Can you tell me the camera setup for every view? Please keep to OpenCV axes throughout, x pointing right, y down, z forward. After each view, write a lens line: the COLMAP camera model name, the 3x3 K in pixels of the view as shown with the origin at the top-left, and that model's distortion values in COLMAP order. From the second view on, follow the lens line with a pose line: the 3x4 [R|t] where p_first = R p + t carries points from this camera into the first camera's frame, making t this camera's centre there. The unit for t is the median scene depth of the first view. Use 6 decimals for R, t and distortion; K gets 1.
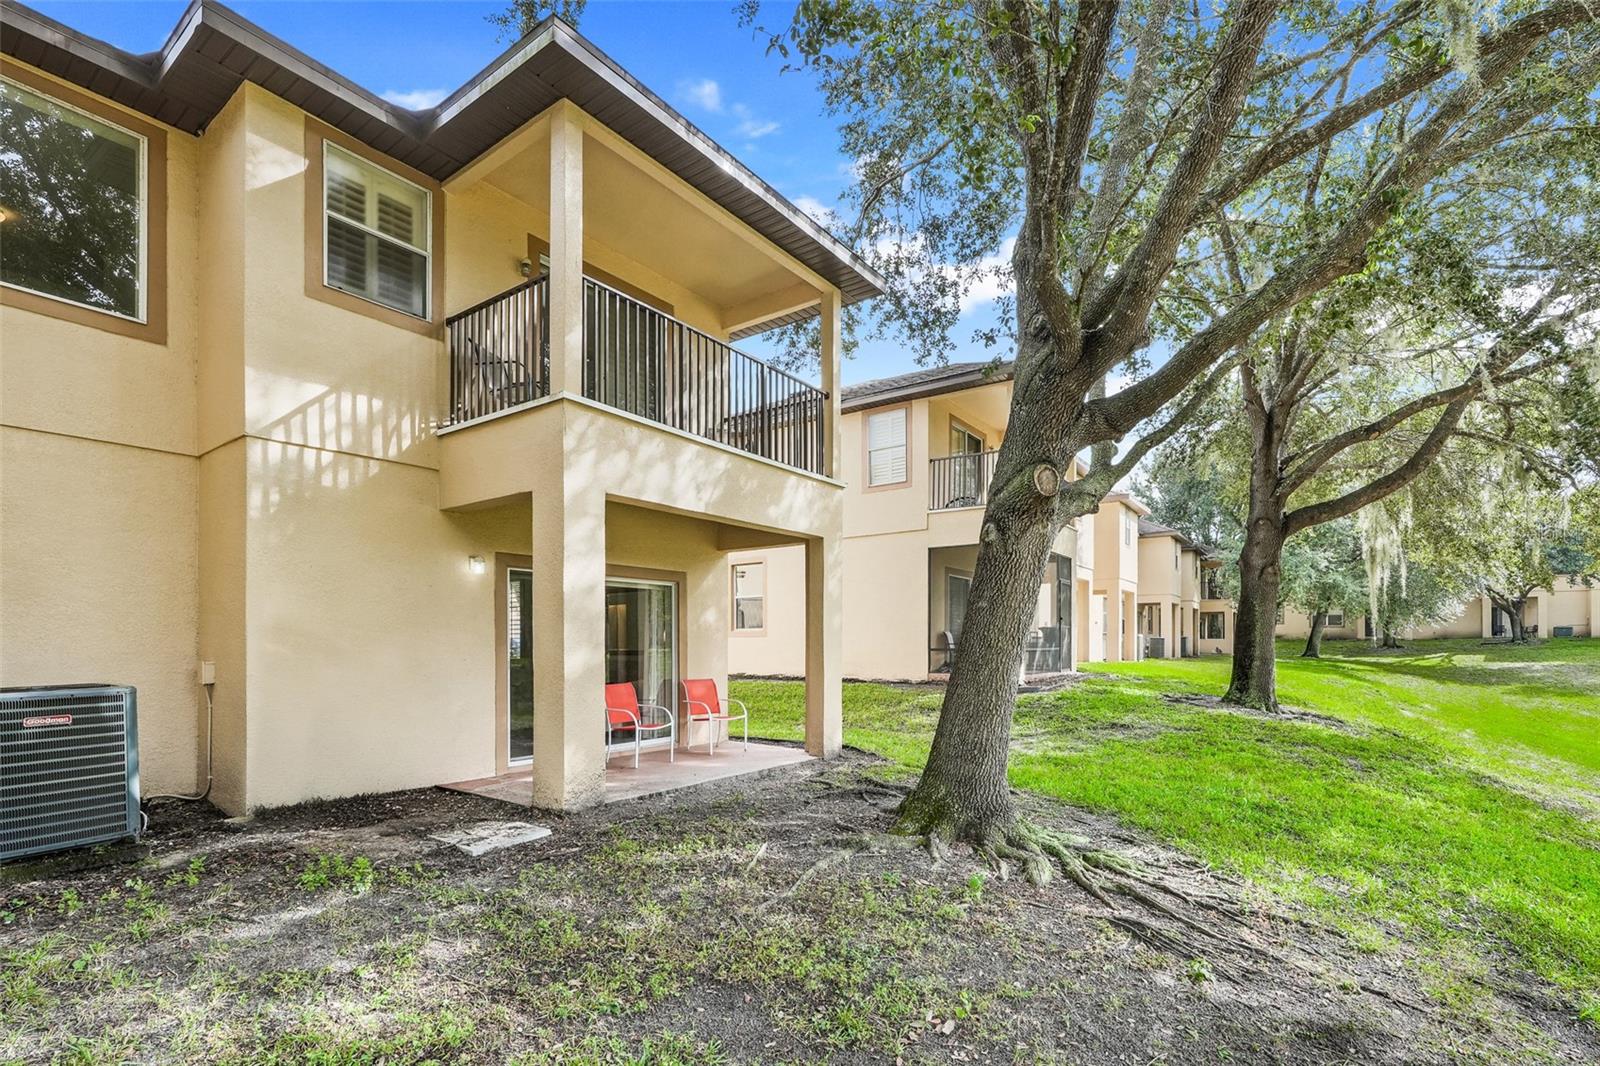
lens RADIAL K [[718.6, 0, 800.0], [0, 718.6, 533.0], [0, 0, 1]] dist [-0.001007, -0.000312]
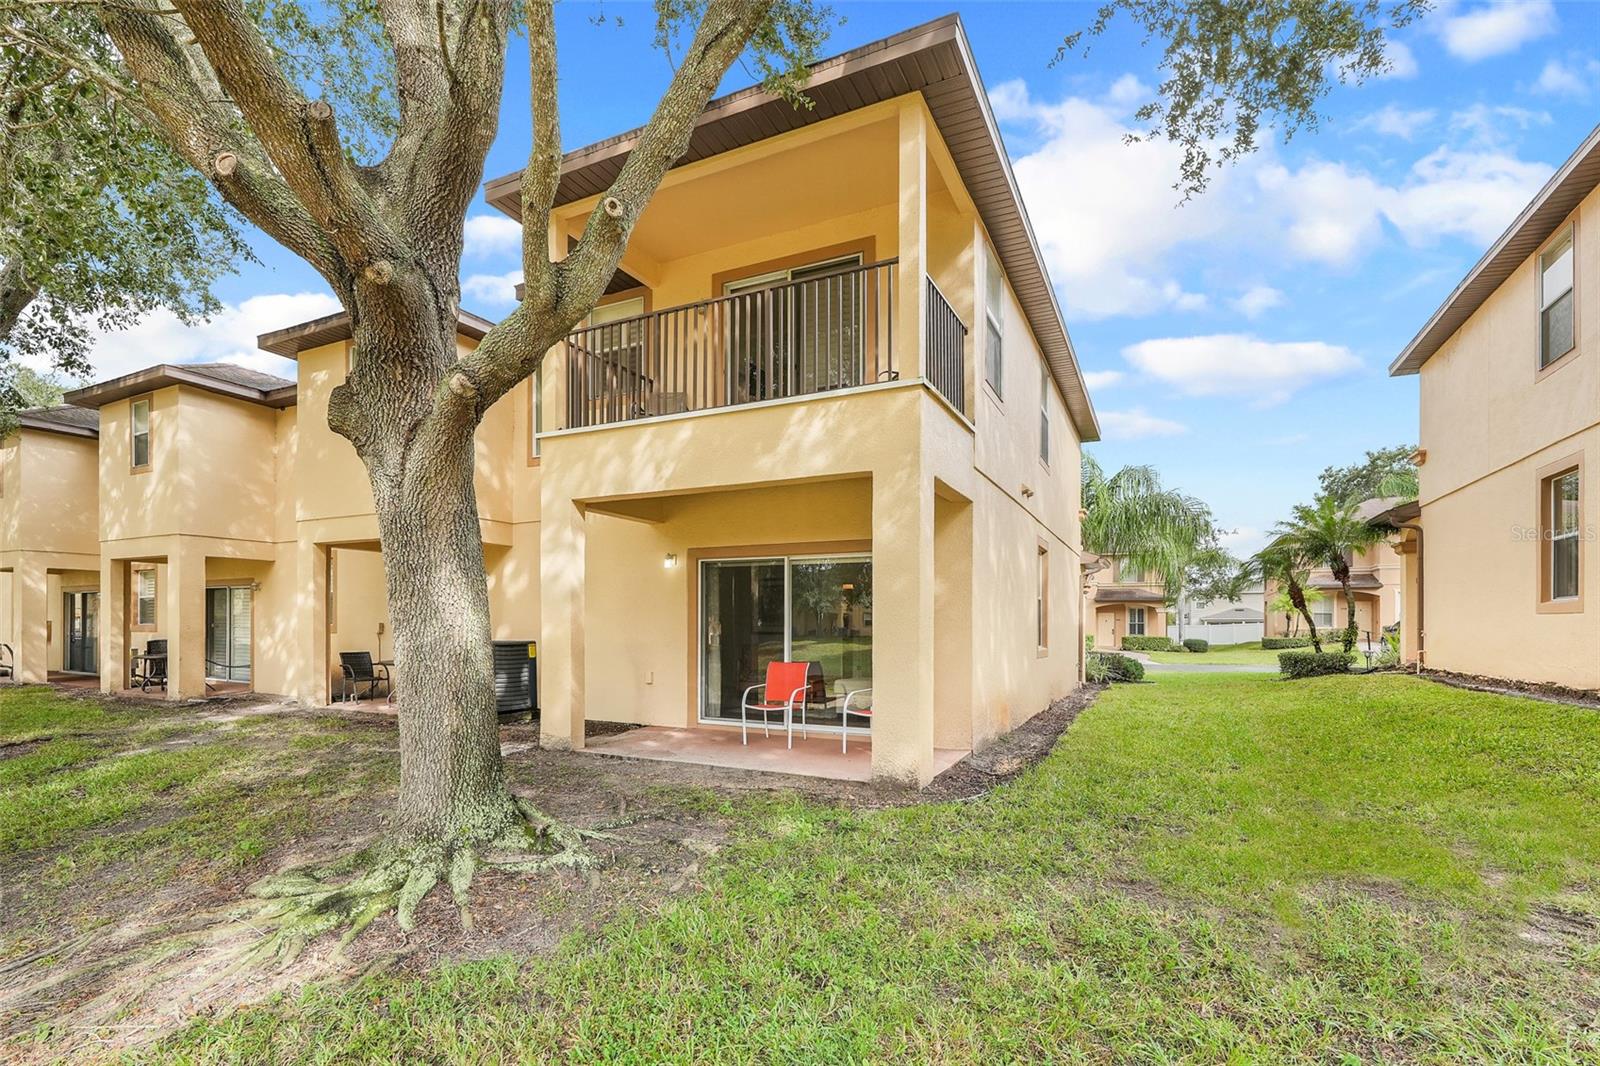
lens RADIAL K [[718.6, 0, 800.0], [0, 718.6, 533.0], [0, 0, 1]] dist [-0.001007, -0.000312]
pose [[0.152854, -0.121440, -0.980759, 0.800342], [0.145809, 0.984331, -0.099158, 0.144426], [0.977433, -0.127847, 0.168166, 0.967792]]
